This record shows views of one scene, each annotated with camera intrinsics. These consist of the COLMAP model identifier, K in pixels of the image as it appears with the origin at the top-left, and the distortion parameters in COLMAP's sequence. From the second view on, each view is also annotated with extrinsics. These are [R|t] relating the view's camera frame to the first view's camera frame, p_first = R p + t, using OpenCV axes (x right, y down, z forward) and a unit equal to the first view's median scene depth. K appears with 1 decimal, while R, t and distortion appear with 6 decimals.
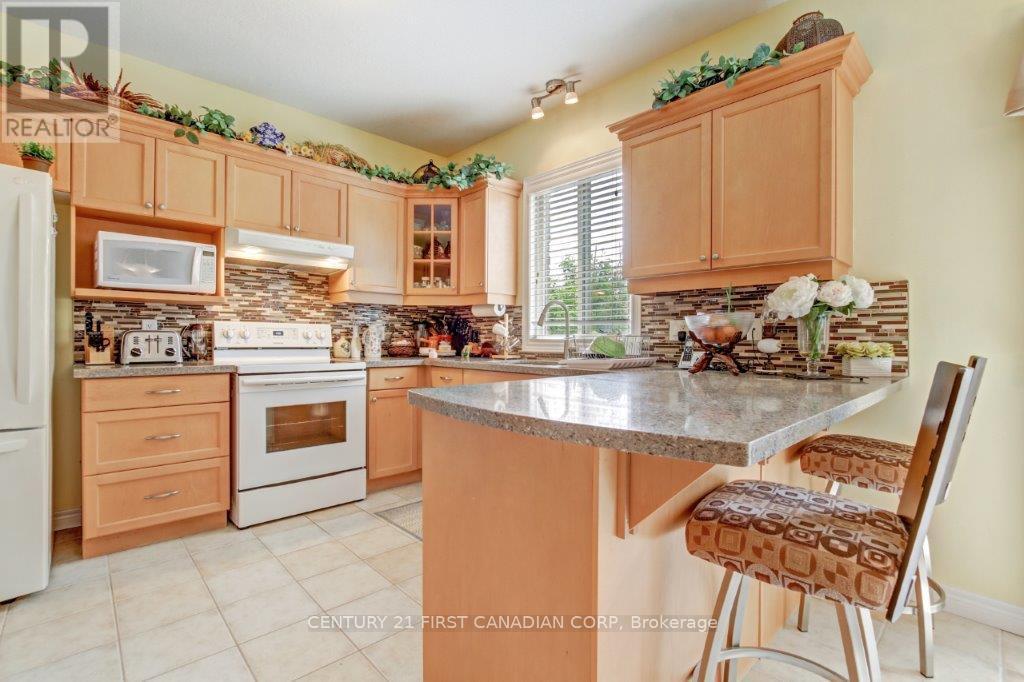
lens RADIAL K [[466.6, 0, 511.9], [0, 466.6, 333.4], [0, 0, 1]] dist [-0.020307, 0.000803]
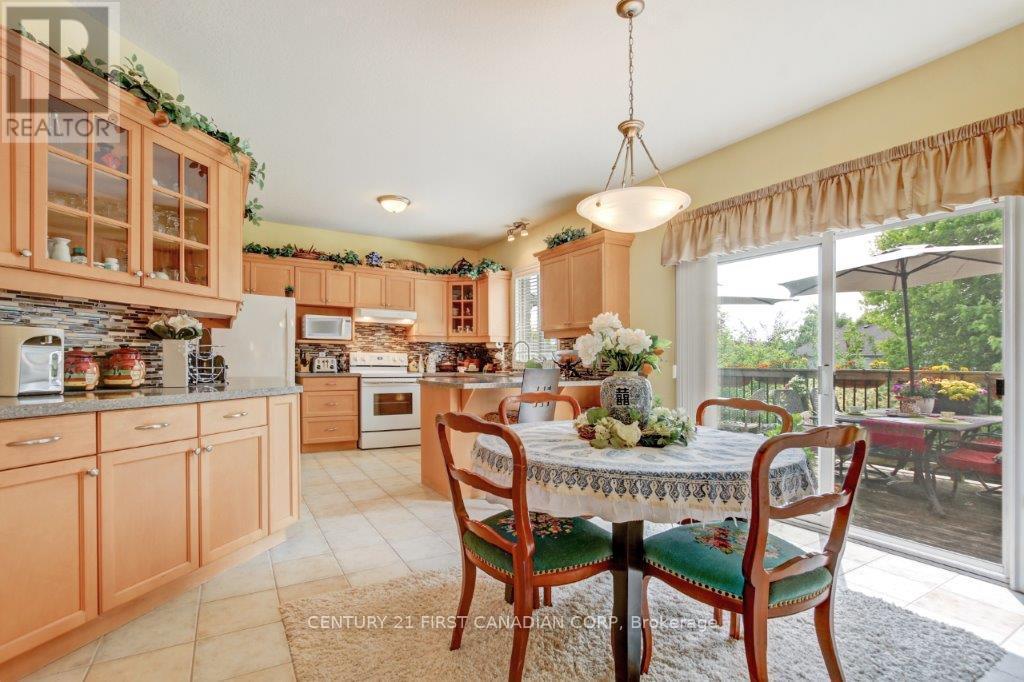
lens RADIAL K [[466.6, 0, 533.0], [0, 466.6, 369.3], [0, 0, 1]] dist [-0.020307, 0.000803]
pose [[0.985464, 0.006351, -0.169766, 0.467596], [-0.001845, 0.999642, 0.026684, -0.007766], [0.169875, -0.025983, 0.985123, -0.828117]]
